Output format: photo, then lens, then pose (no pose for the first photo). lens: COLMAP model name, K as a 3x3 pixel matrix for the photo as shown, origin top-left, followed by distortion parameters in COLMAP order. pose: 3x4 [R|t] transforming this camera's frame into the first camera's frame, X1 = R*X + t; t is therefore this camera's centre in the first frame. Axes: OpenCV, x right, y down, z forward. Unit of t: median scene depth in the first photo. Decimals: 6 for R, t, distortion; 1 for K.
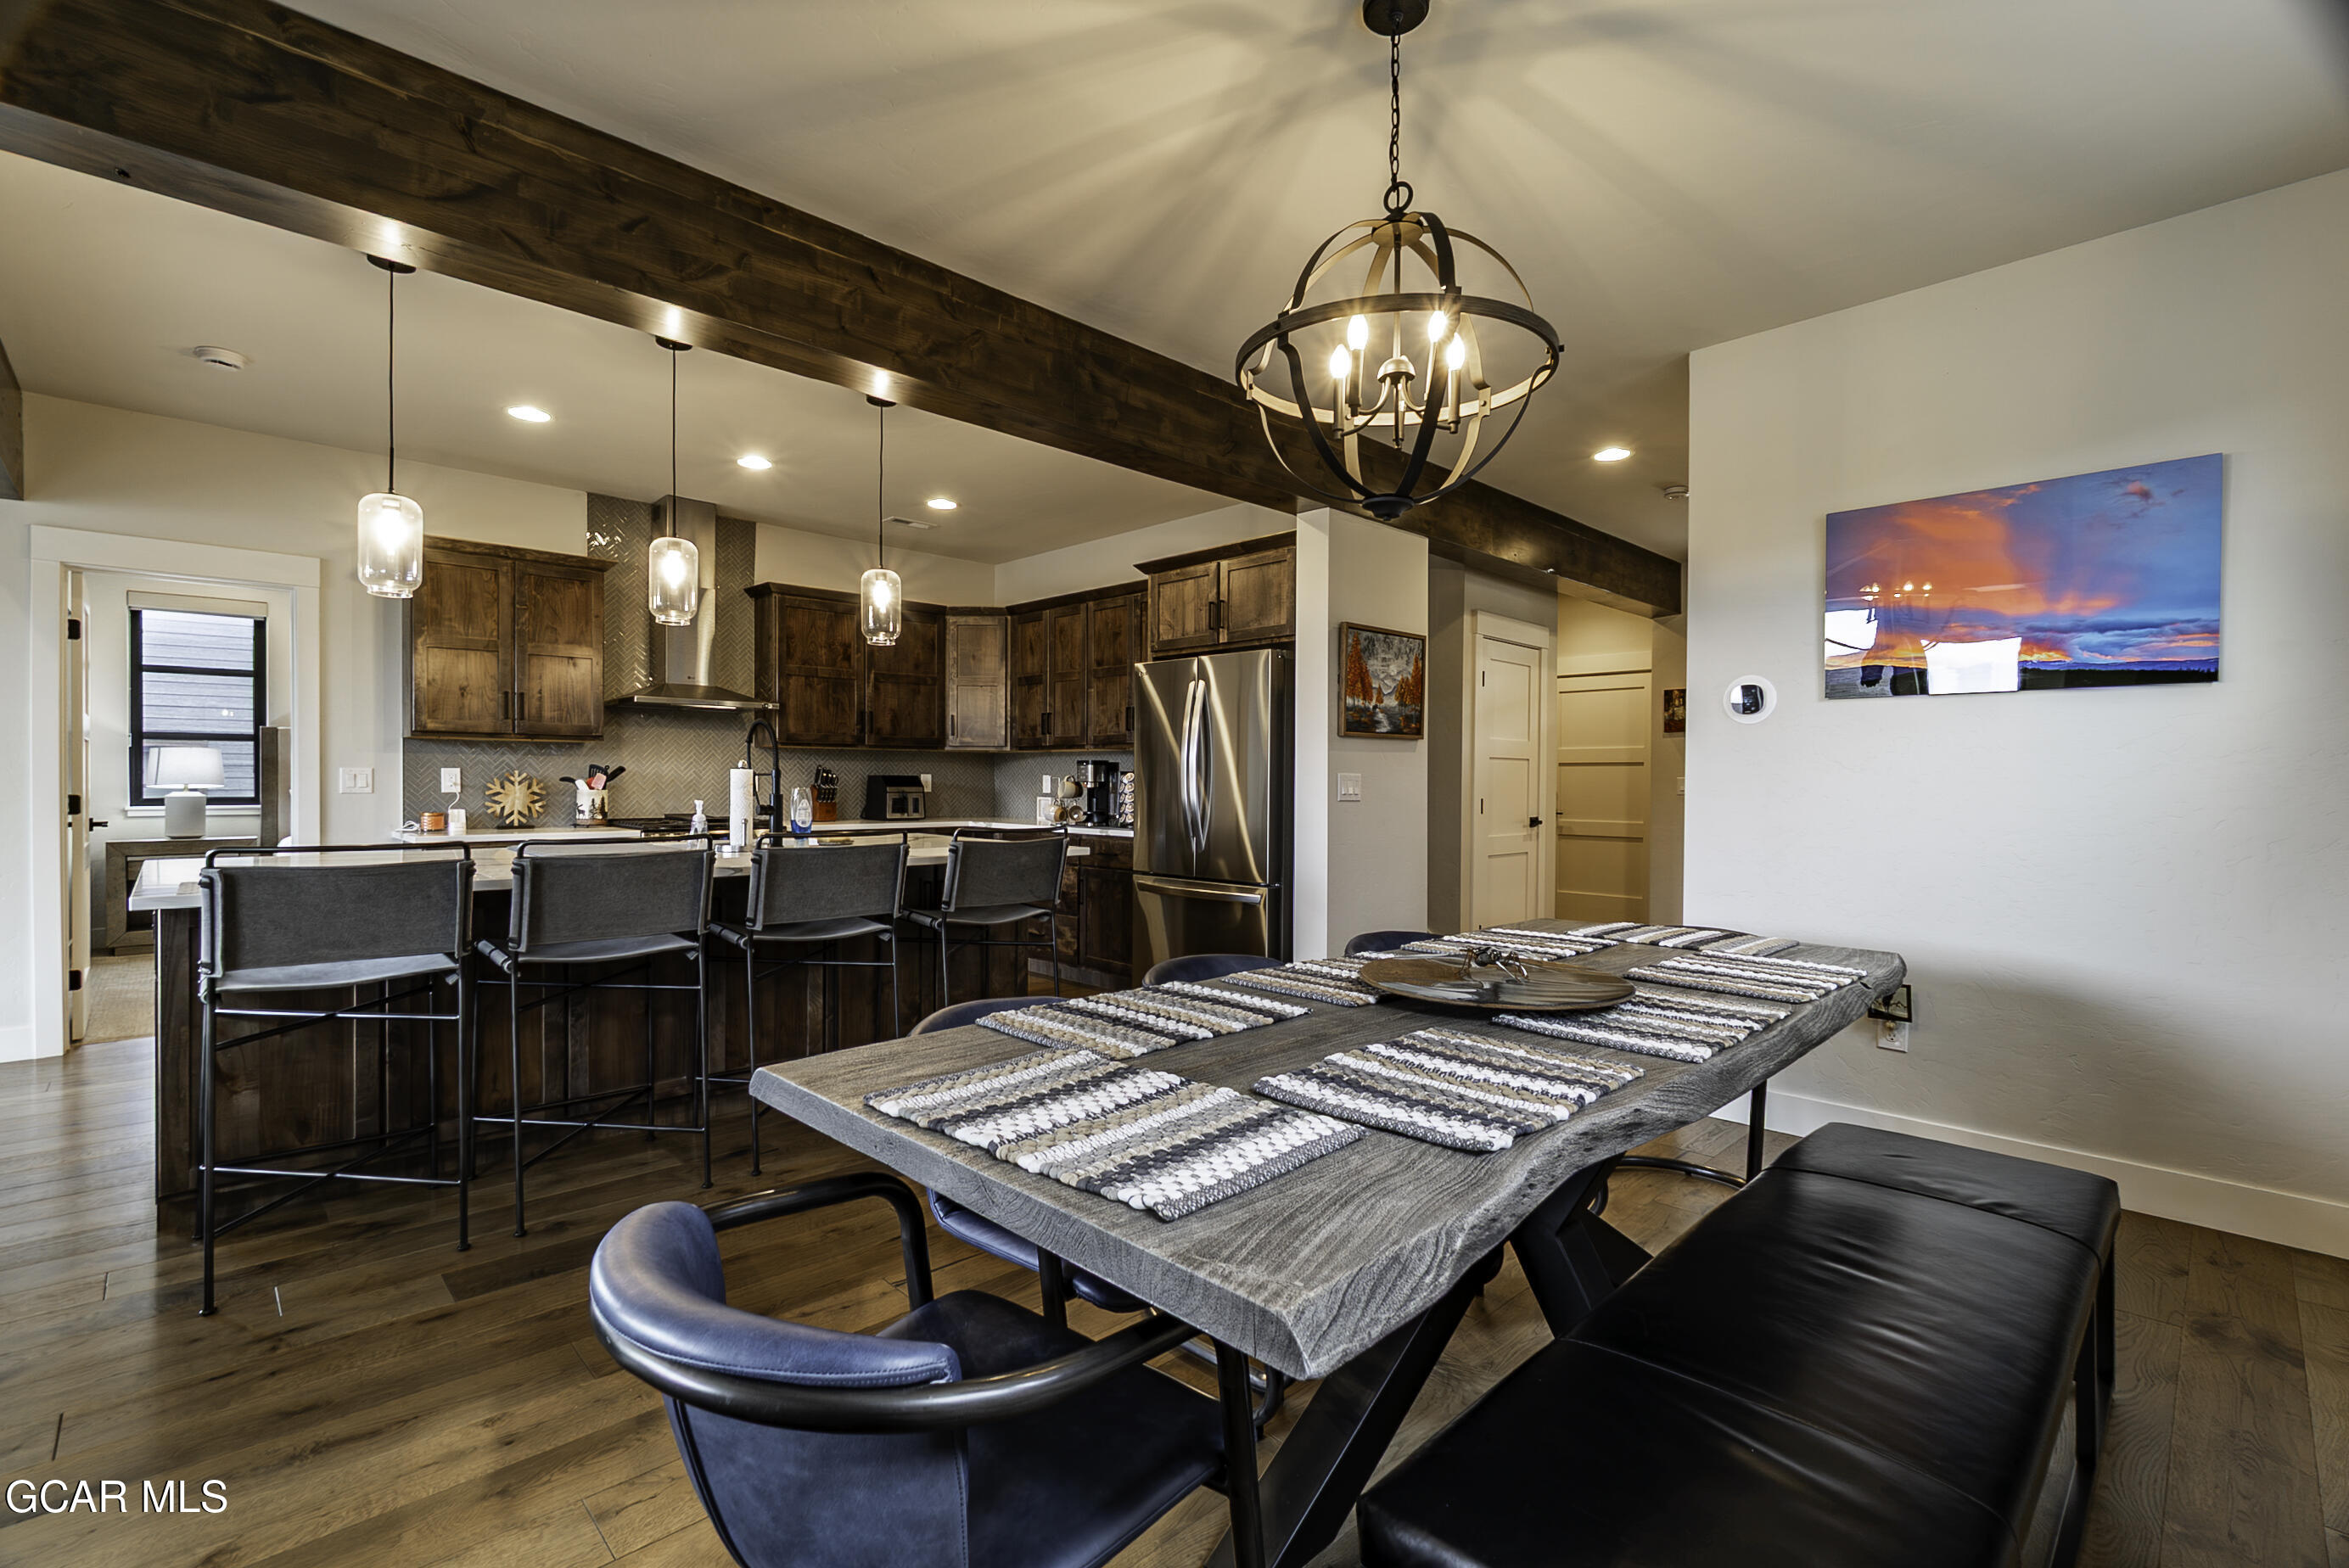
lens RADIAL K [[1033.7, 0, 1174.5], [0, 1033.7, 795.4], [0, 0, 1]] dist [-0.003825, -0.000307]
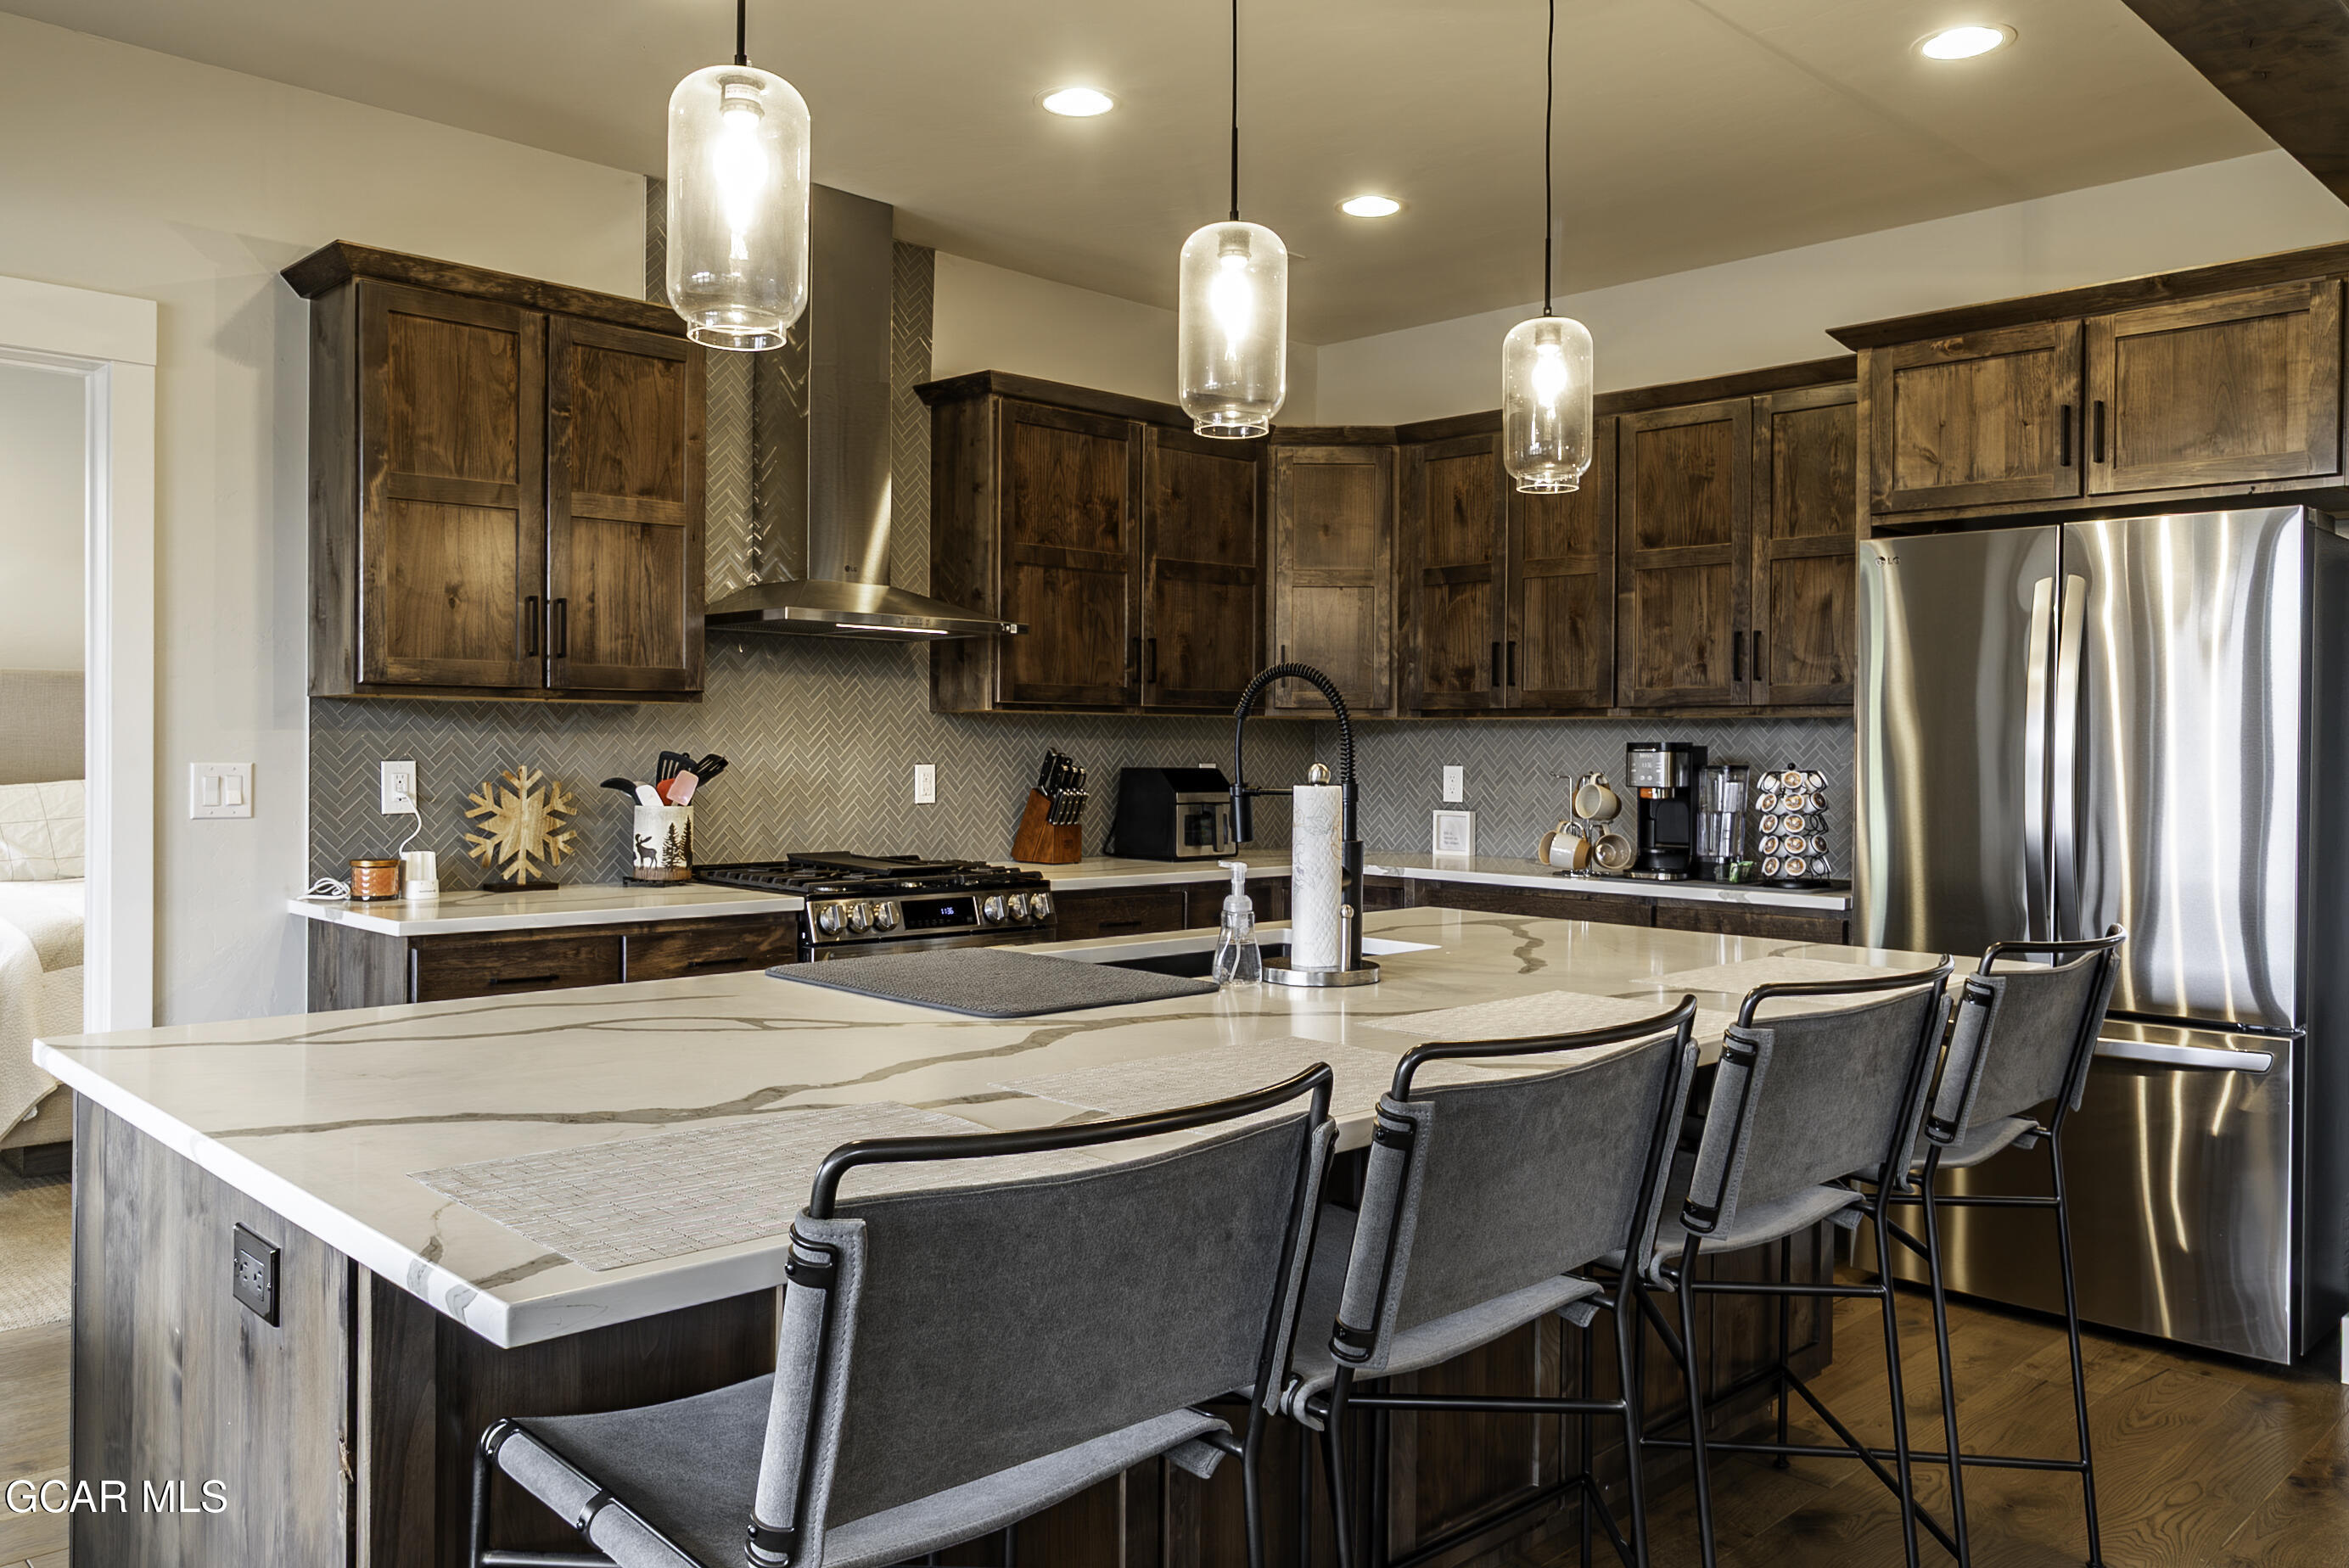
lens RADIAL K [[1740.1, 0, 1171.2], [0, 1740.1, 768.2], [0, 0, 1]] dist [-0.001674, -0.005773]
pose [[0.999997, 0.001892, 0.001740, -0.331209], [-0.001889, 0.999996, -0.001912, -0.021078], [-0.001744, 0.001909, 0.999997, 0.203161]]
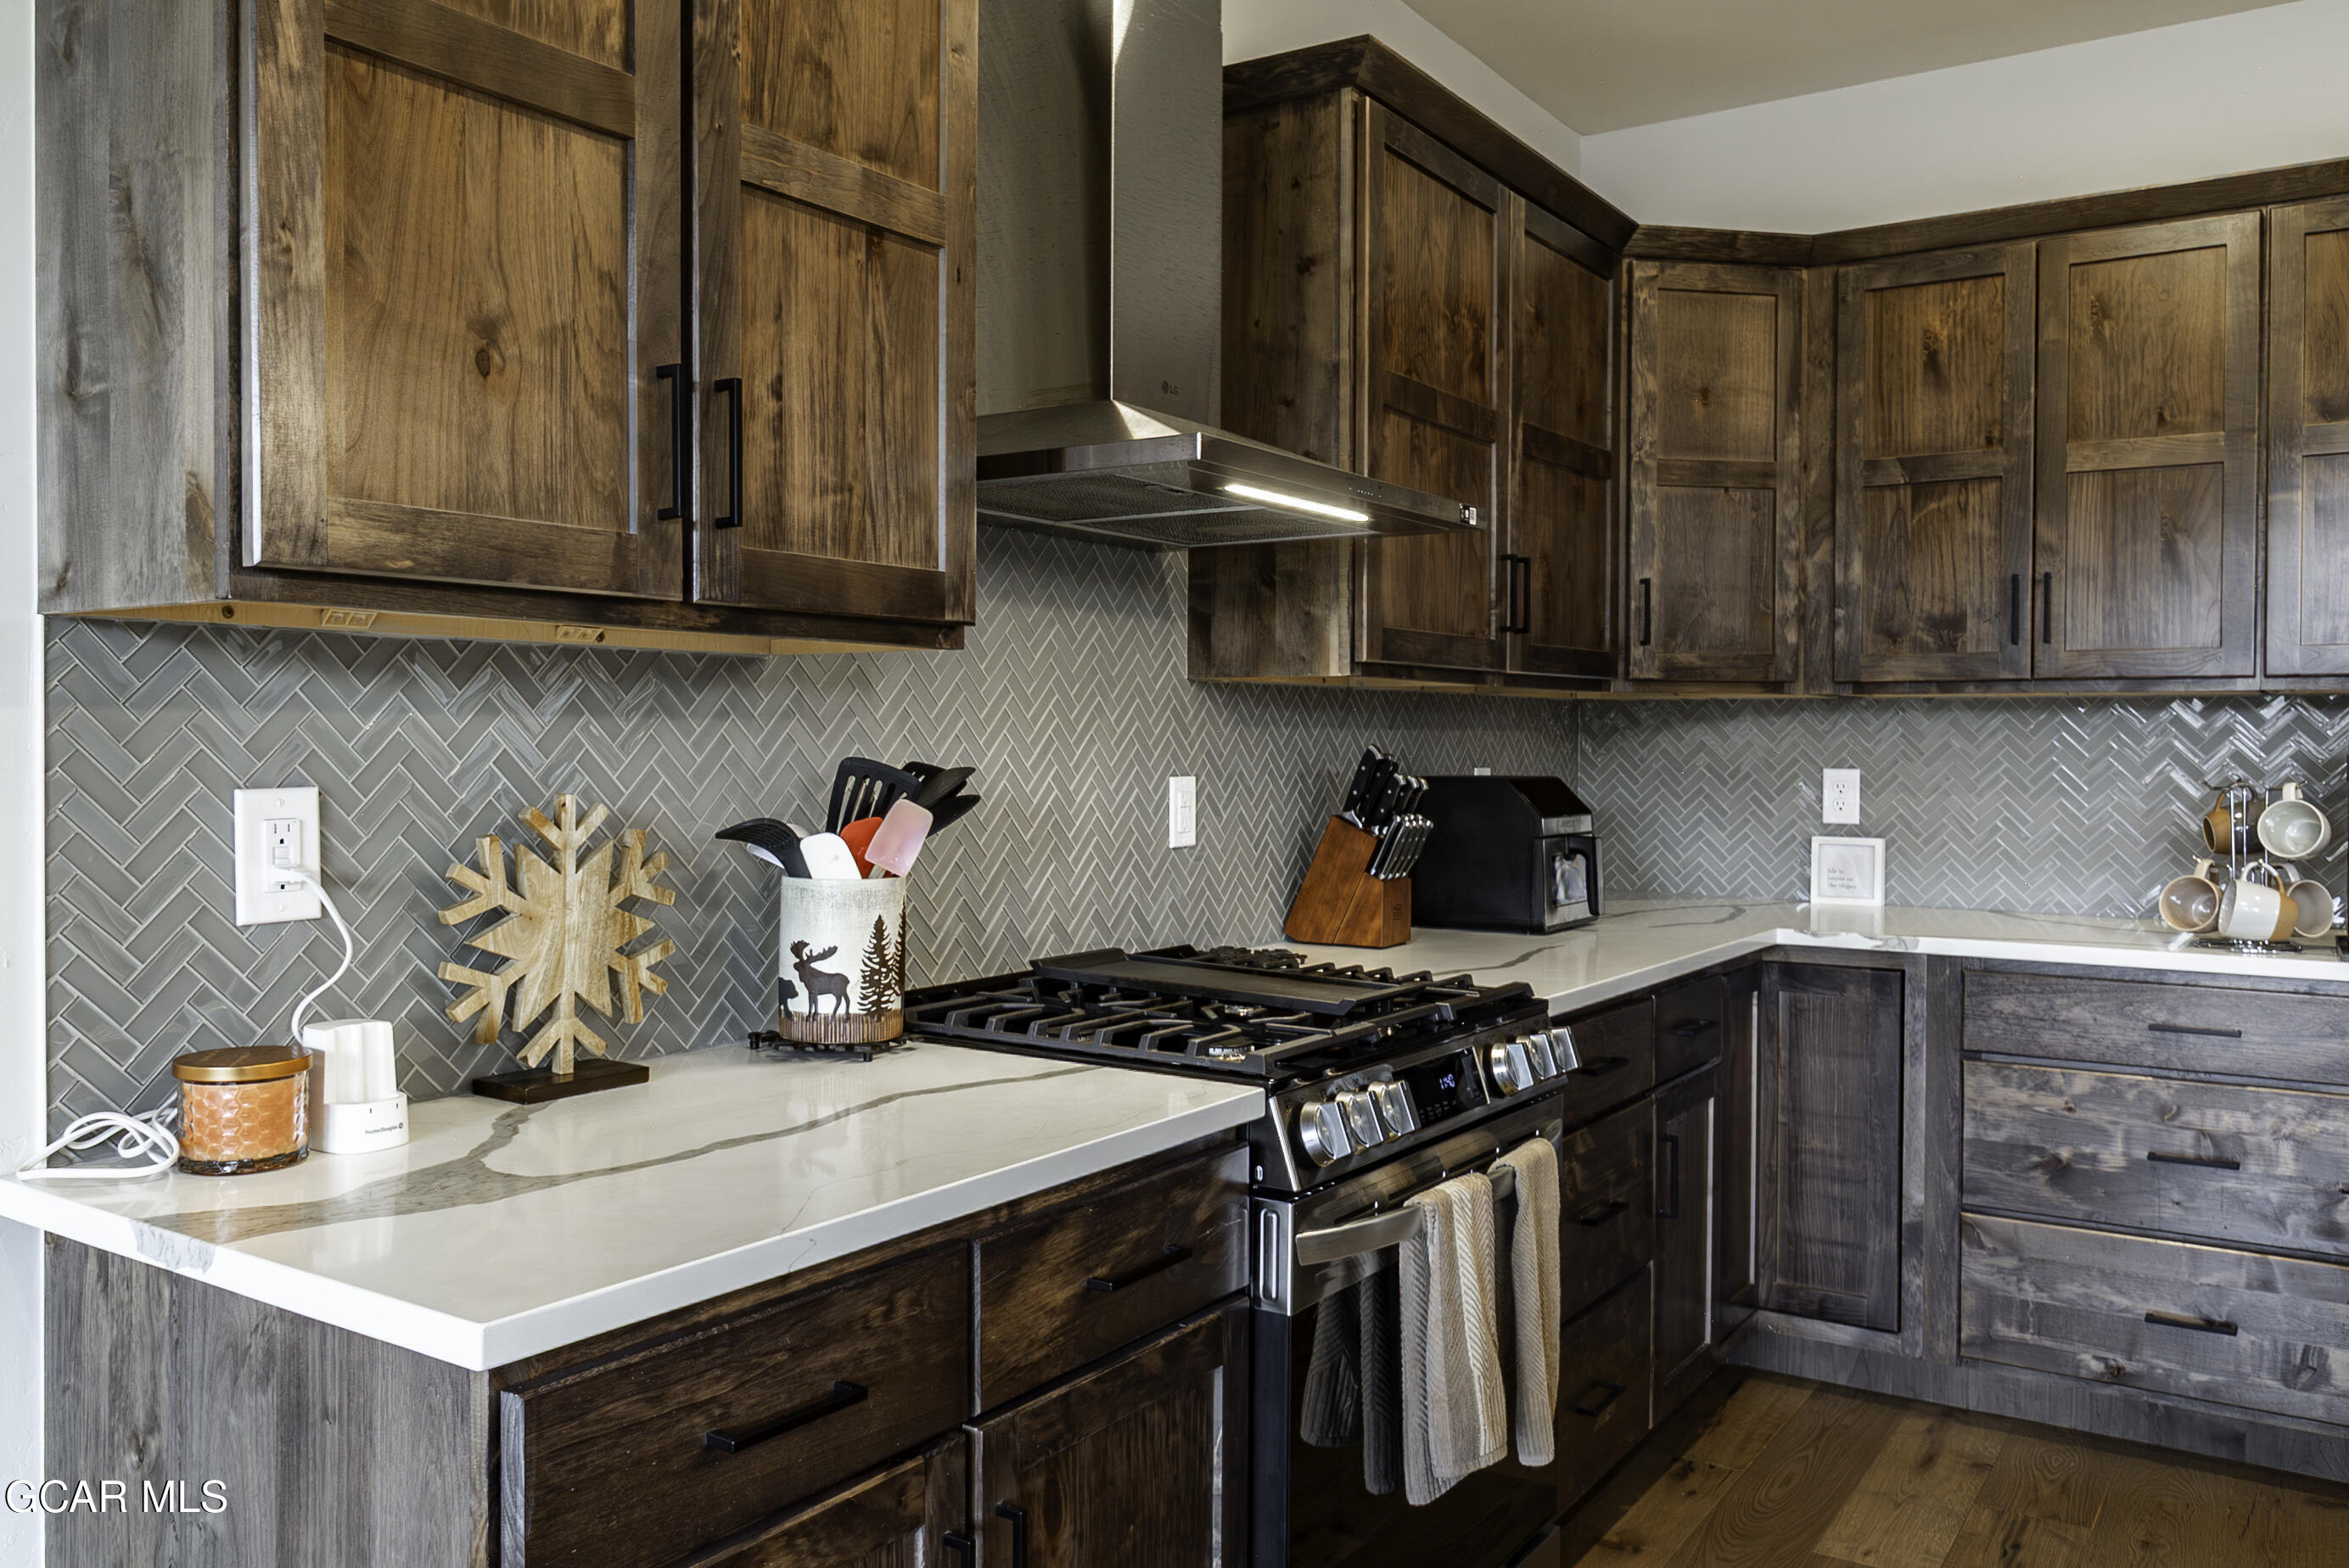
lens RADIAL K [[1802.7, 0, 1170.0], [0, 1802.7, 769.4], [0, 0, 1]] dist [0.002863, -0.006024]
pose [[0.979003, -0.005348, 0.203777, -0.569996], [0.004919, 0.999984, 0.002612, -0.027900], [-0.203788, -0.001555, 0.979014, 0.612380]]
